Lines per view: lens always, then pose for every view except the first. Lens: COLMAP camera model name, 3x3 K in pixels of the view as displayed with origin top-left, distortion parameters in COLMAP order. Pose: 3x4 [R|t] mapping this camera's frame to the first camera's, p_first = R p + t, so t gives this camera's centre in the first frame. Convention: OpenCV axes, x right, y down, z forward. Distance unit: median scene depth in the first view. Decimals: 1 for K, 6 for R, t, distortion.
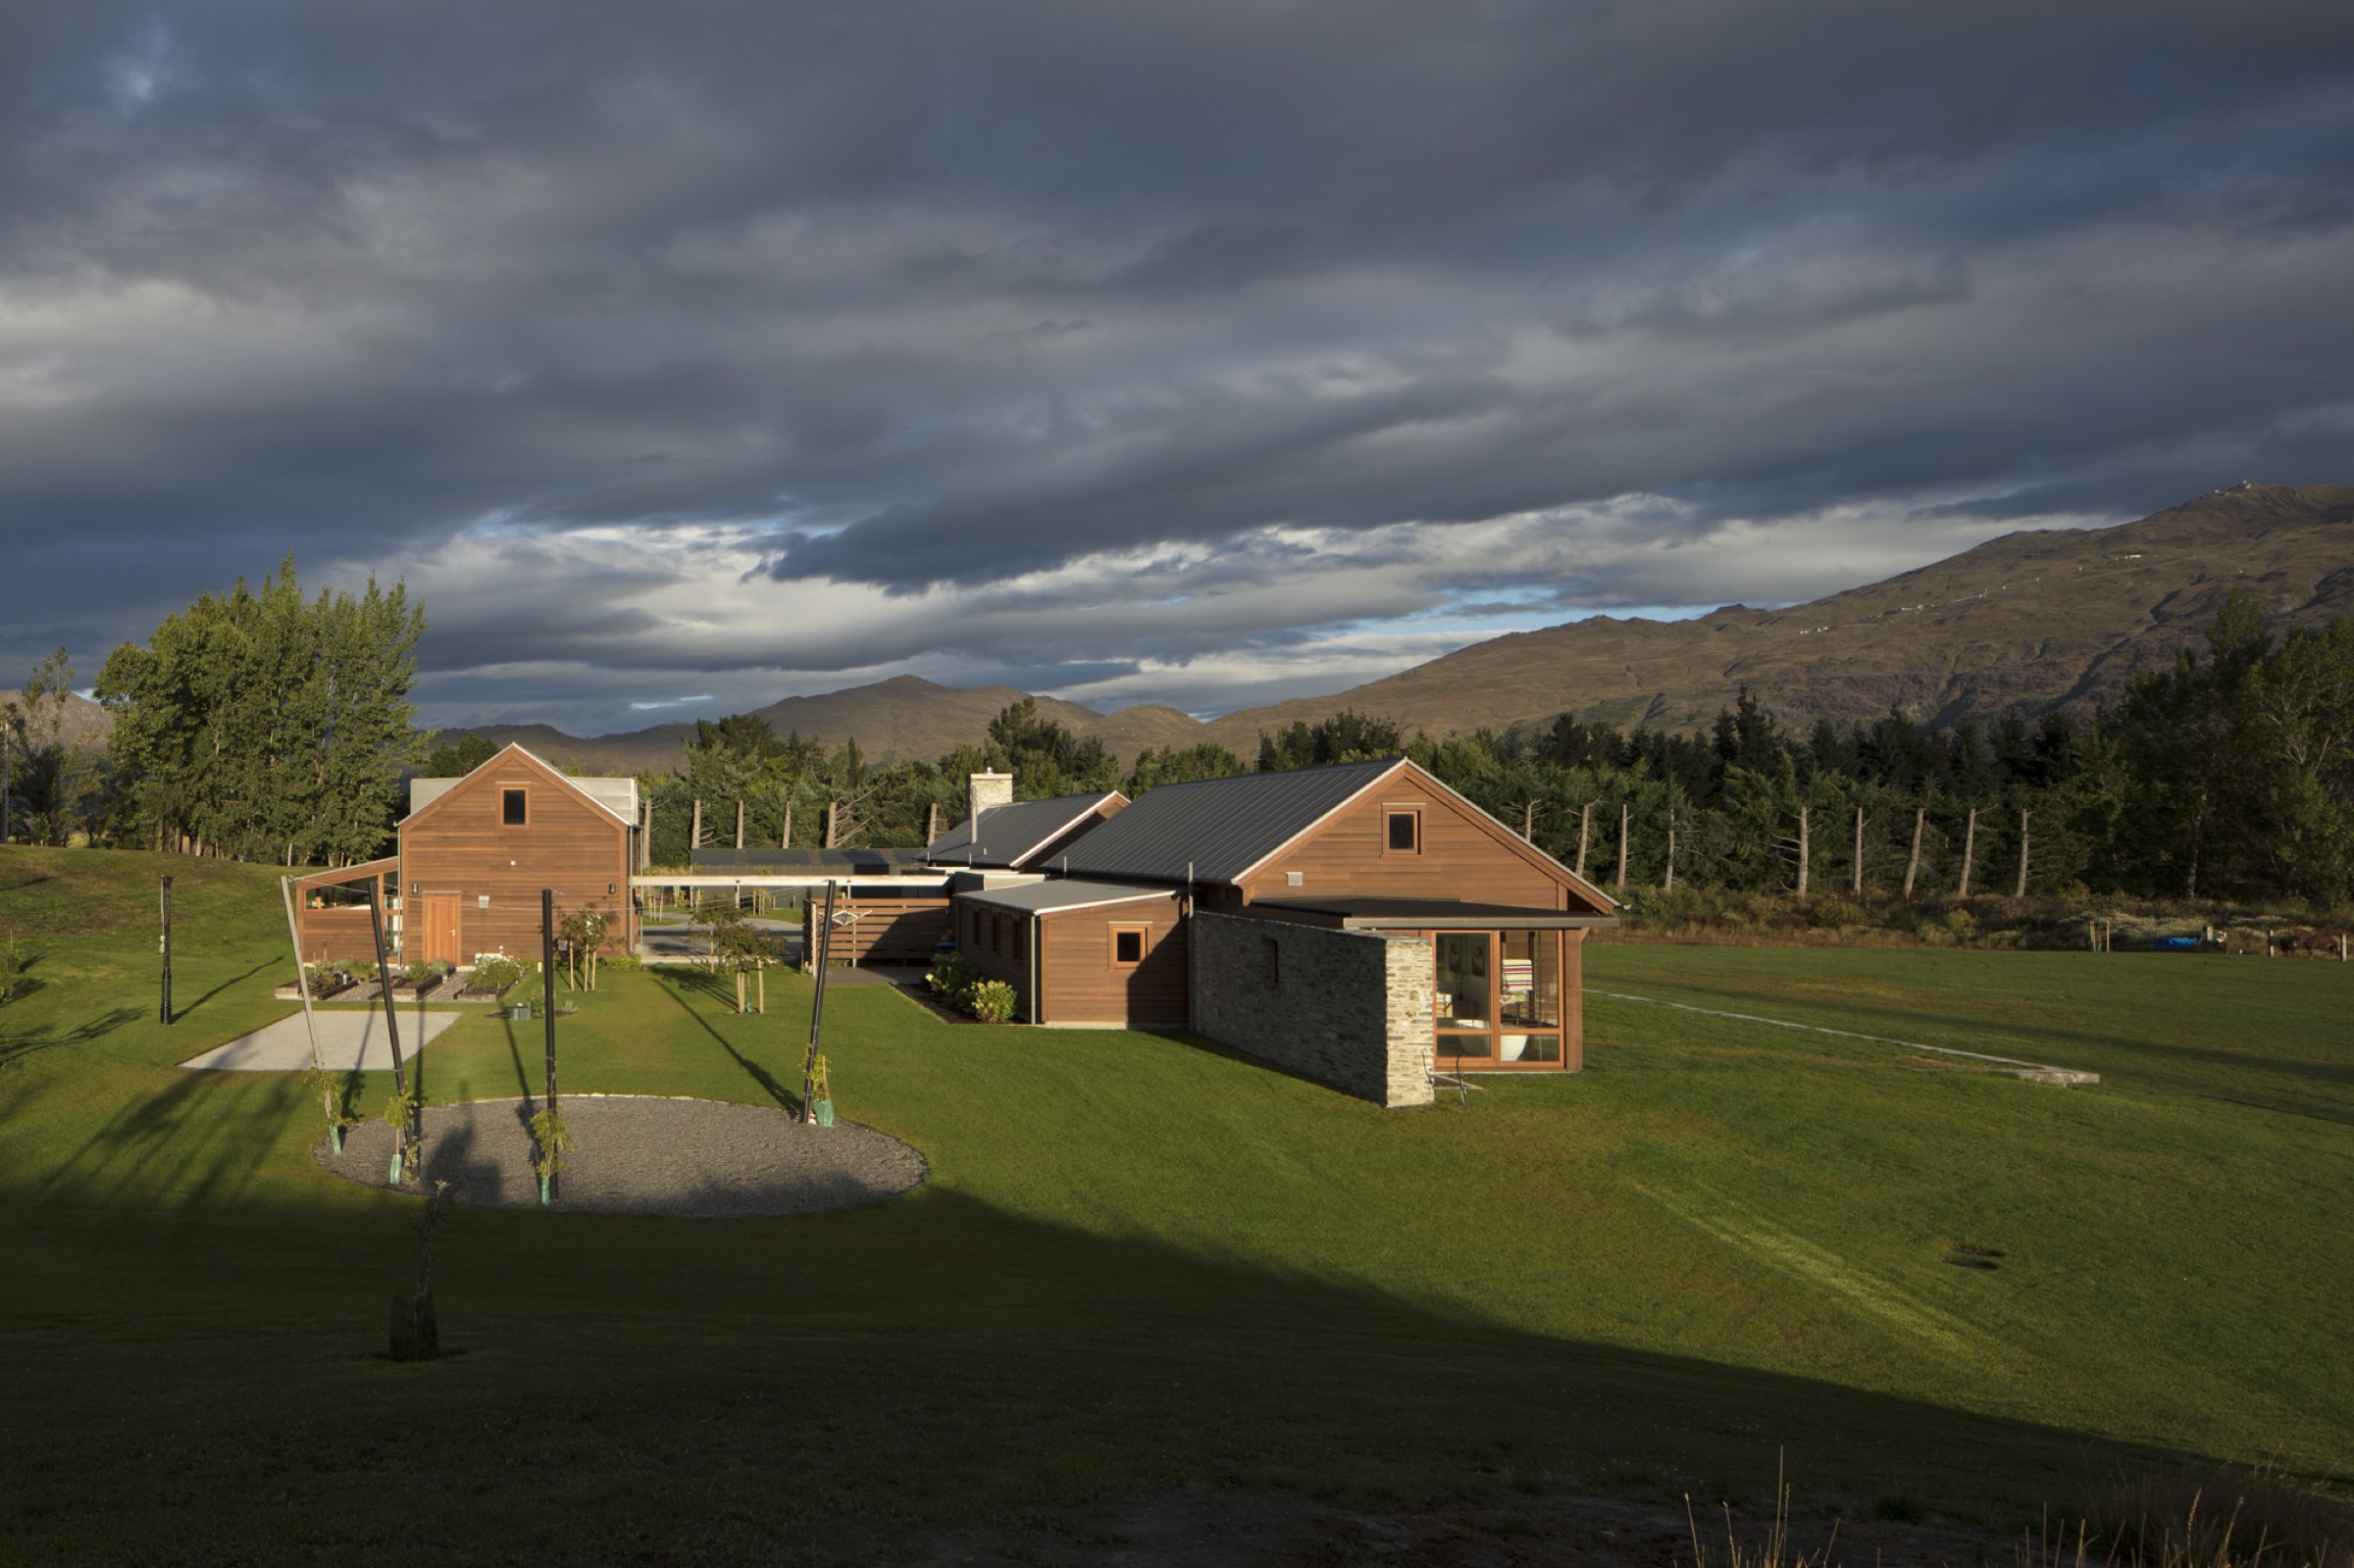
lens RADIAL K [[1595.2, 0, 1176.8], [0, 1595.2, 857.6], [0, 0, 1]] dist [0.000984, 0.002358]
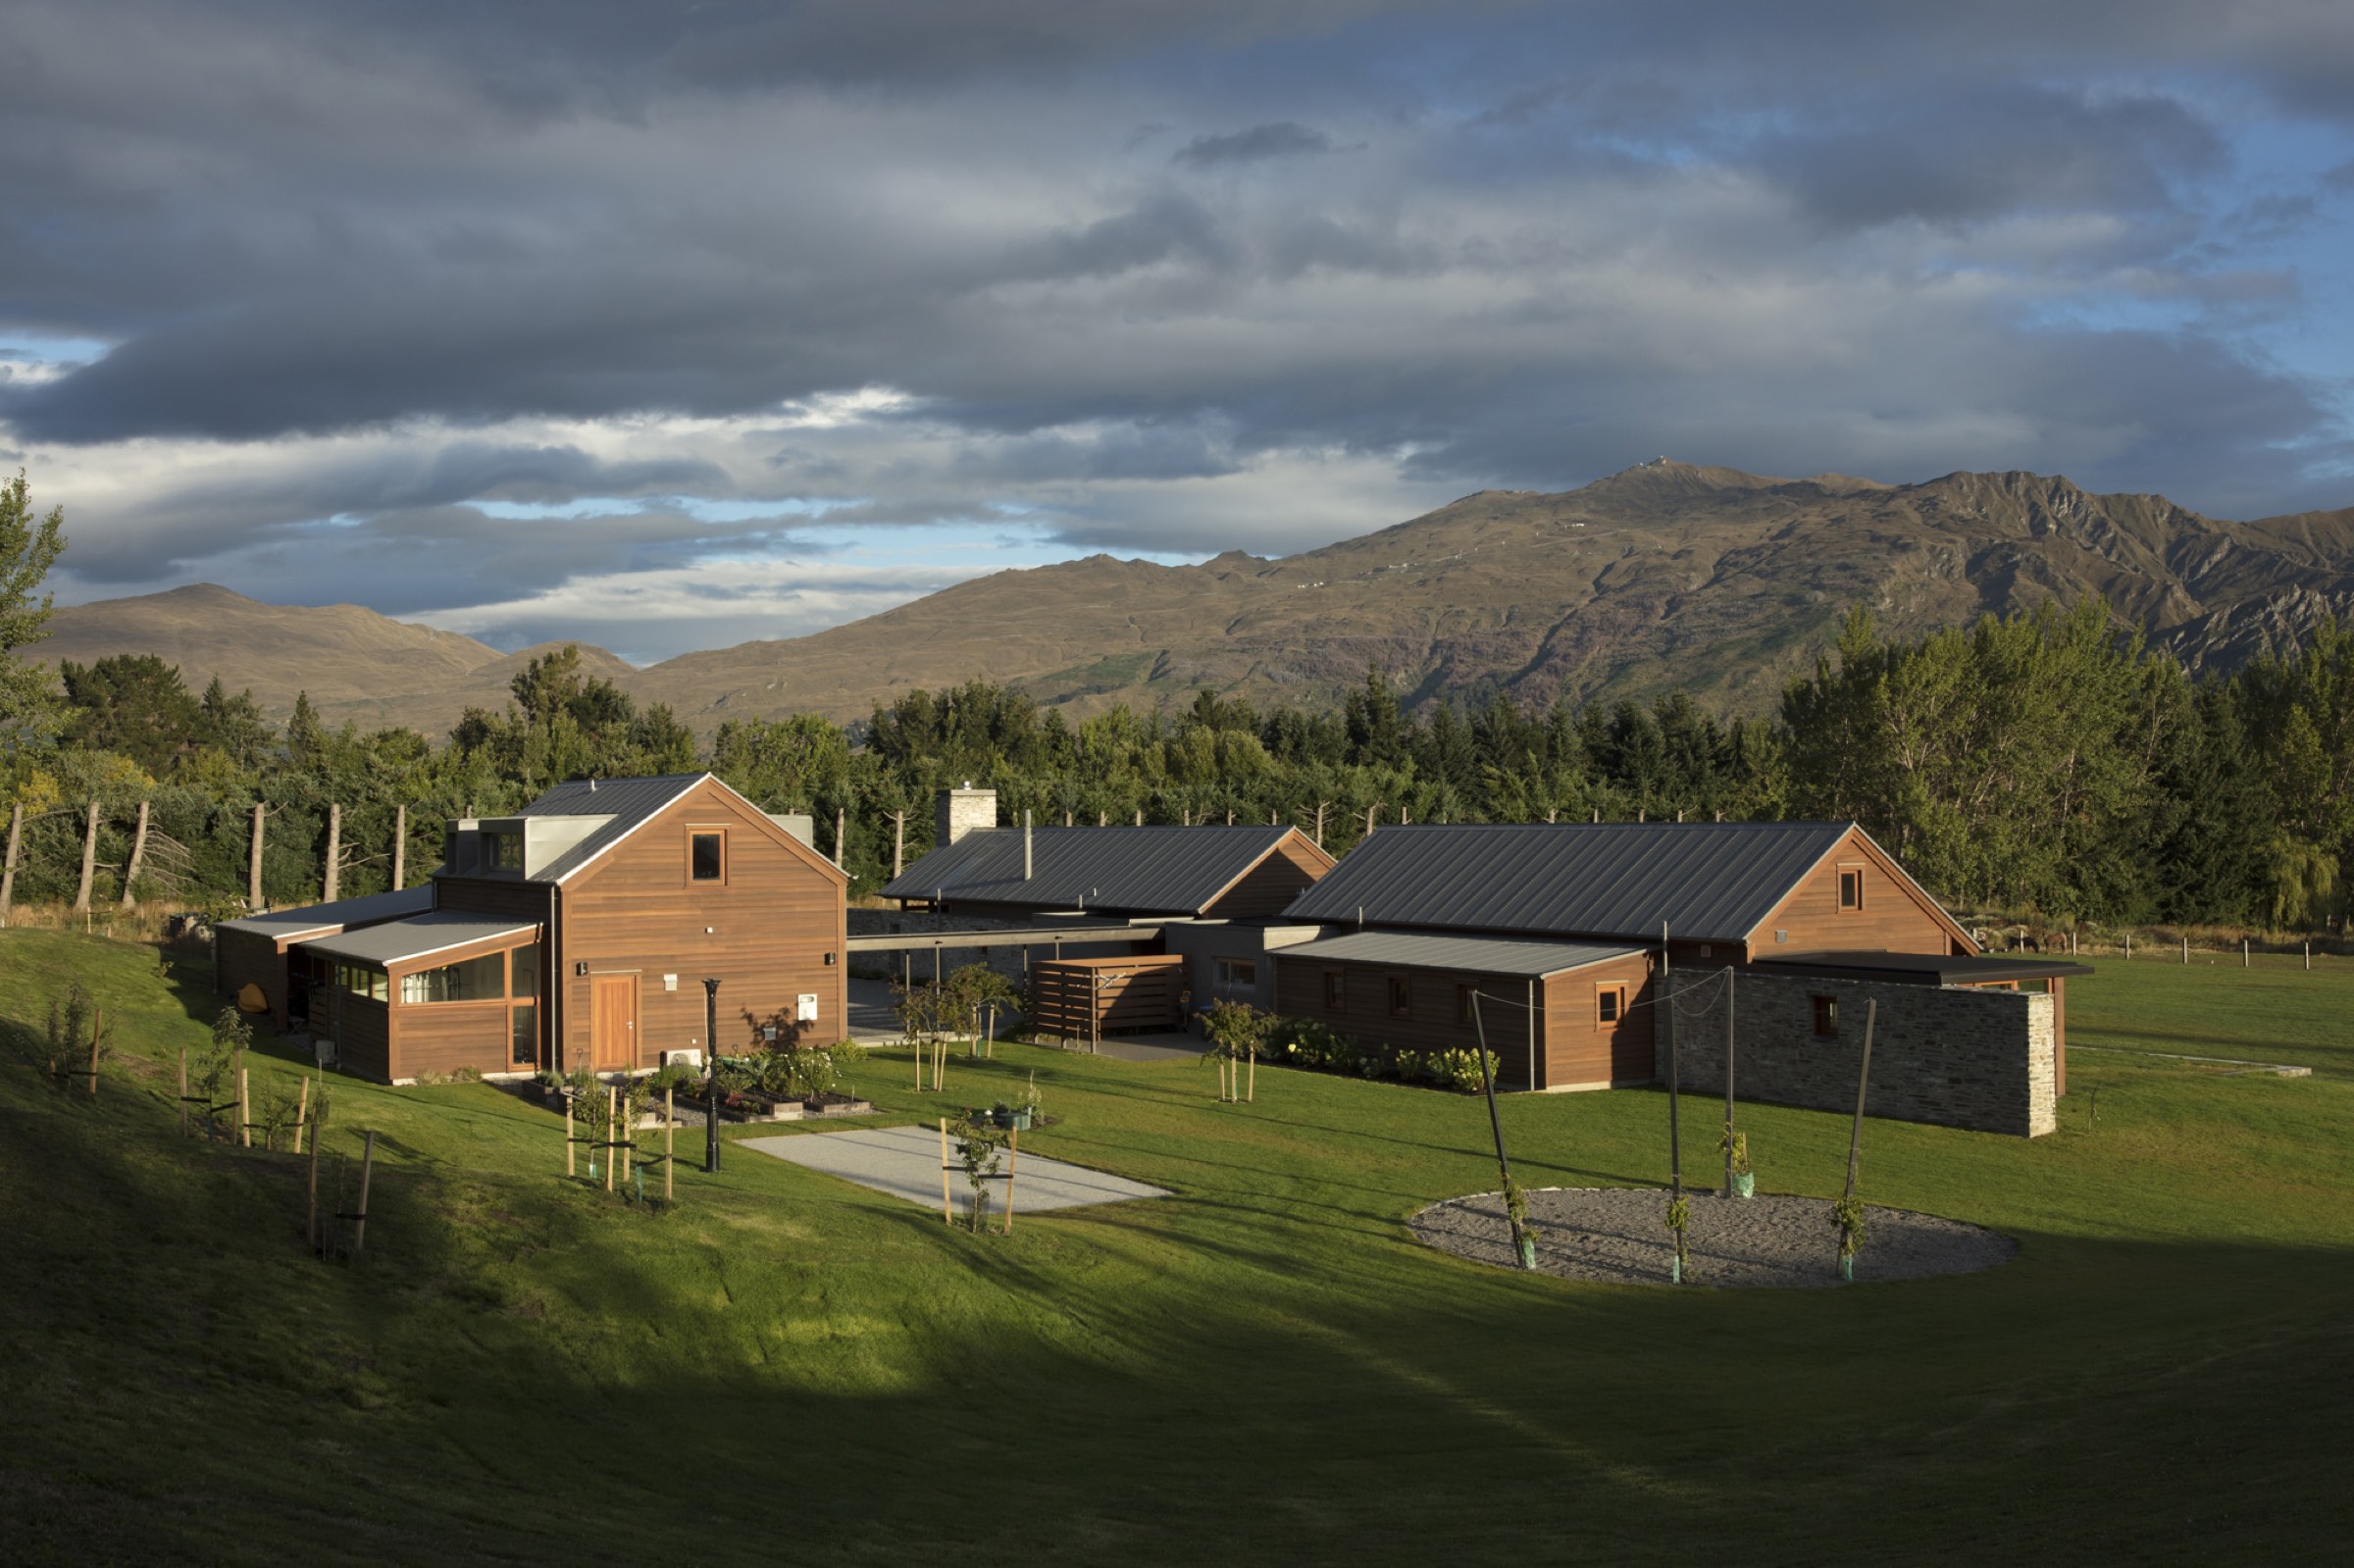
lens RADIAL K [[2270.5, 0, 1177.0], [0, 2270.5, 784.0], [0, 0, 1]] dist [-0.008038, -0.003778]
pose [[0.840204, 0.001335, 0.542269, -0.347439], [0.001603, 0.999986, -0.004945, -0.026045], [-0.542269, 0.005024, 0.840190, -0.017984]]
